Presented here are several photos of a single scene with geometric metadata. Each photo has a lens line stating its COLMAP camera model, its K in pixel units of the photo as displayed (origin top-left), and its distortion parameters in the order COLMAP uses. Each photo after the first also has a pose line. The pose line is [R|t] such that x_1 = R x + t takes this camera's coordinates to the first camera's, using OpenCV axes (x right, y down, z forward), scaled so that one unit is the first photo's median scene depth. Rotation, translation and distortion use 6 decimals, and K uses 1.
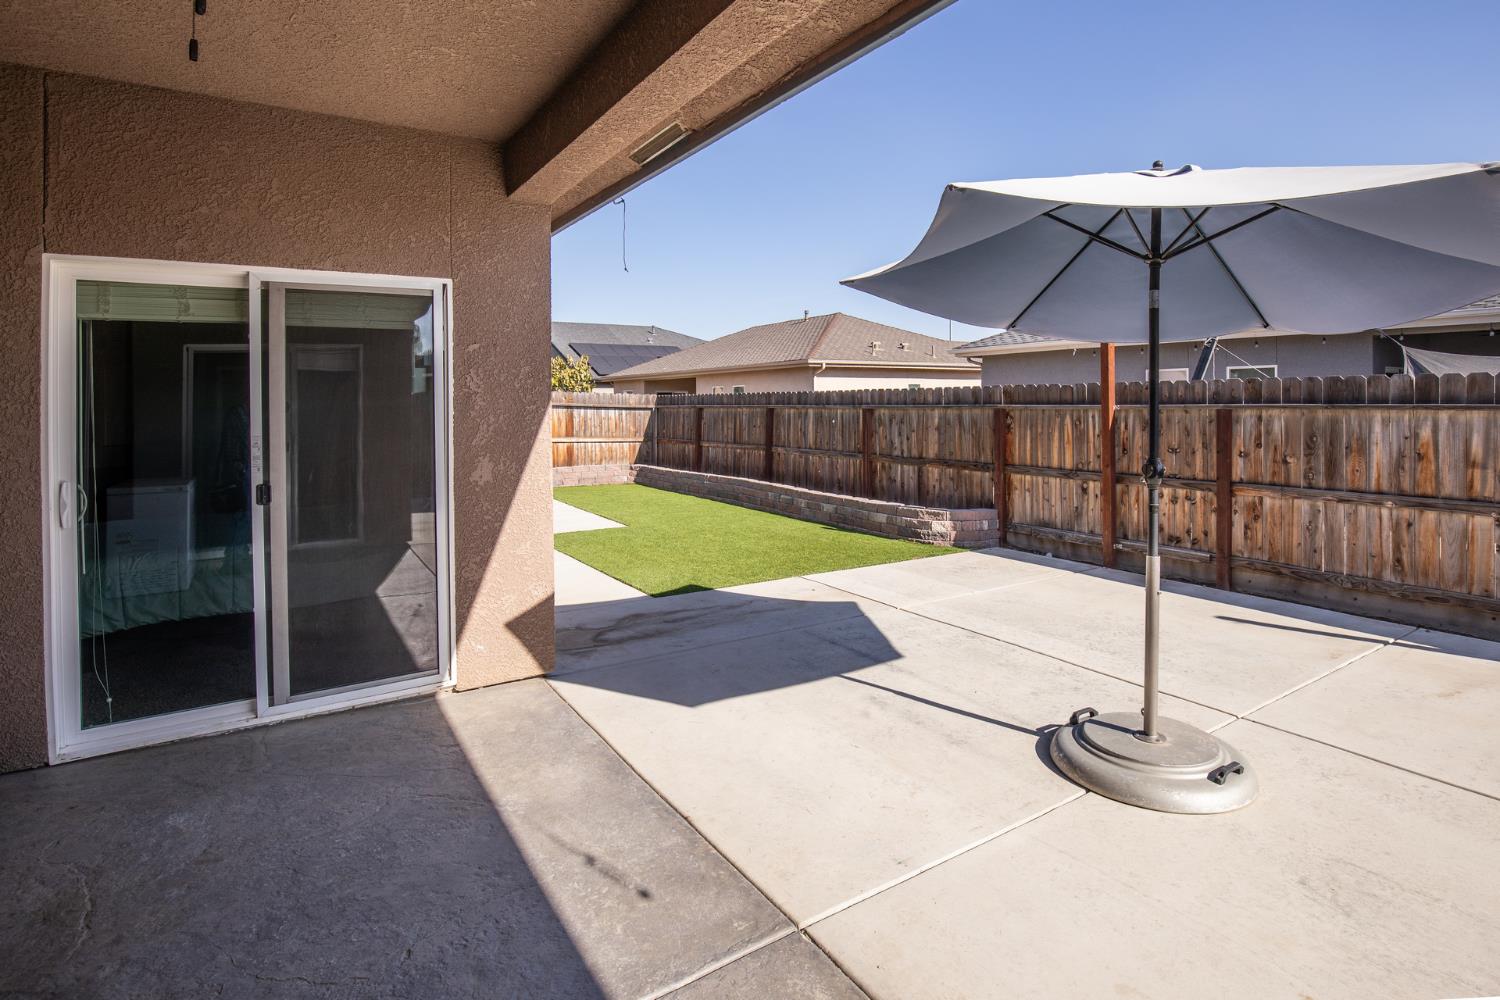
lens RADIAL K [[748.8, 0, 771.0], [0, 748.8, 393.1], [0, 0, 1]] dist [-0.028881, 0.002300]
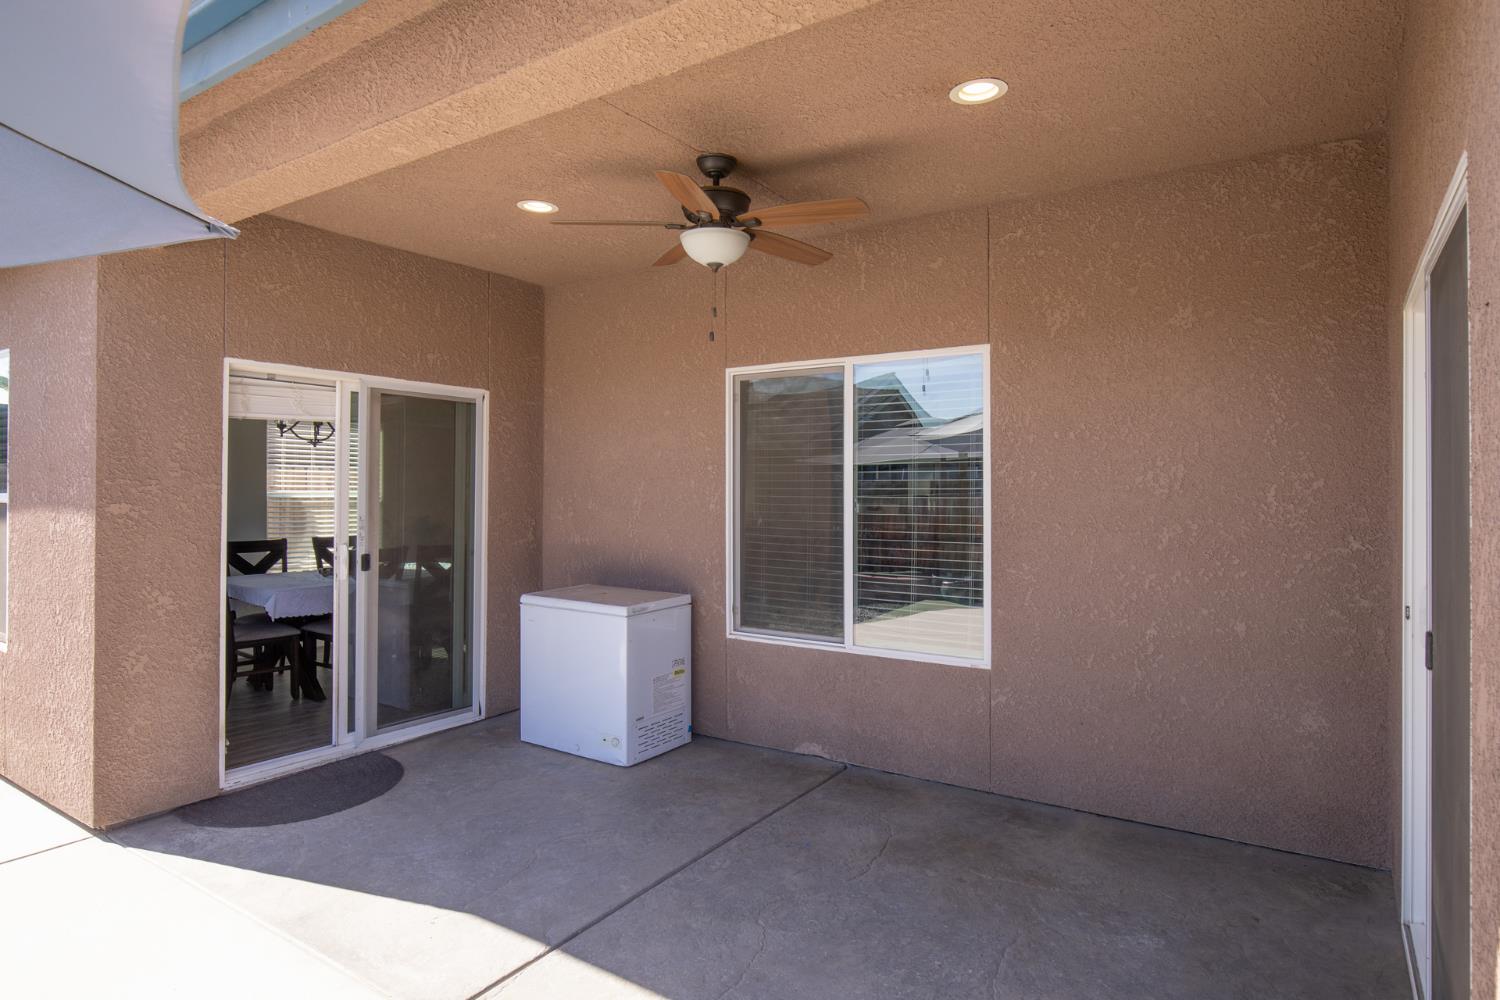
lens RADIAL K [[845.7, 0, 742.0], [0, 845.7, 475.3], [0, 0, 1]] dist [-0.014792, 0.005534]
pose [[-0.923924, 0.003333, -0.382561, 0.043127], [0.011200, 0.999769, -0.018337, 0.006761], [0.382411, -0.021227, -0.923748, 1.173009]]
